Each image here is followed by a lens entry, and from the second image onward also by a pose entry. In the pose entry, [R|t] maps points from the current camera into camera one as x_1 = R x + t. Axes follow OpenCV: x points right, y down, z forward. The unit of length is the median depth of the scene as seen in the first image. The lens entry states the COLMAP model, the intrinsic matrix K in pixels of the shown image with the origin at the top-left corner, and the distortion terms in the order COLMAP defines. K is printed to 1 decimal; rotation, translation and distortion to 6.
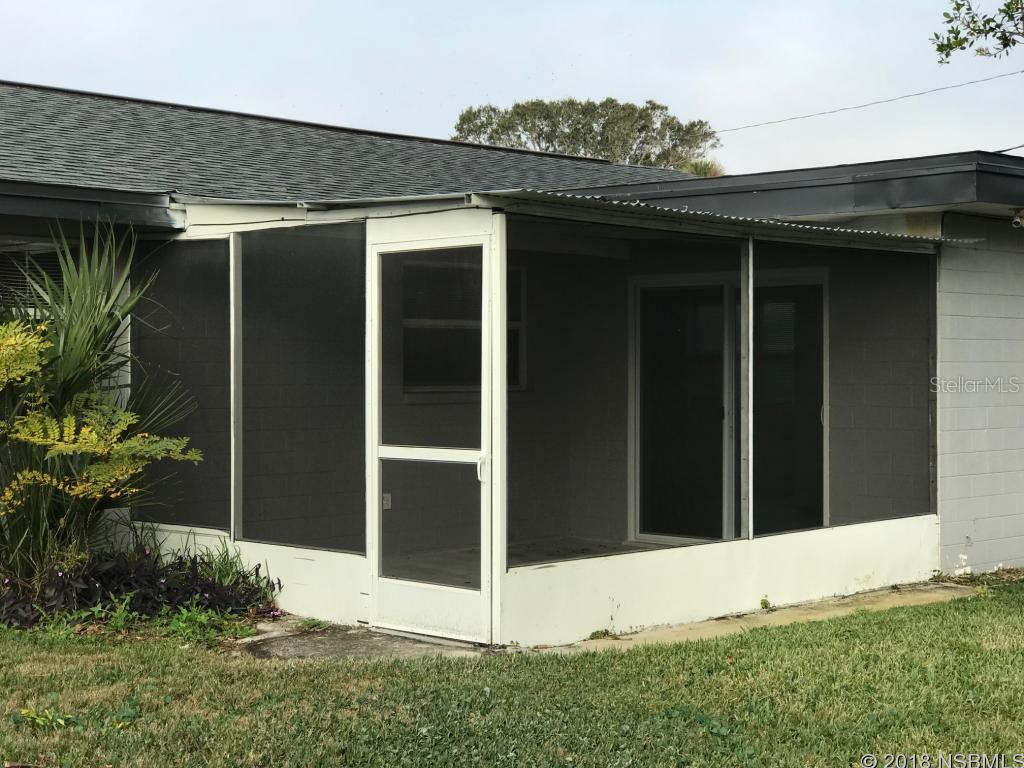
lens RADIAL K [[1712.6, 0, 512.0], [0, 1712.6, 383.3], [0, 0, 1]] dist [-0.026182, 0.000000]
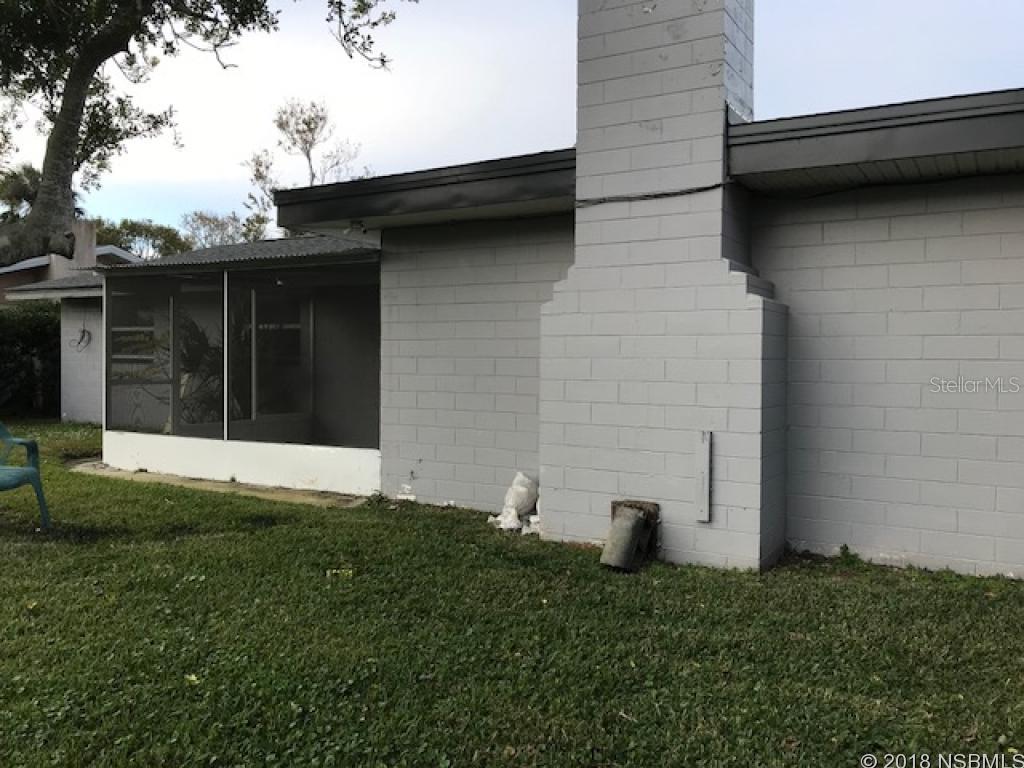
lens RADIAL K [[833.3, 0, 514.5], [0, 833.3, 386.5], [0, 0, 1]] dist [0.032648, -0.051621]
pose [[0.257657, 0.025144, -0.965909, 0.919683], [-0.017019, 0.999624, 0.021482, 0.009247], [0.966087, 0.010903, 0.257988, 0.927915]]
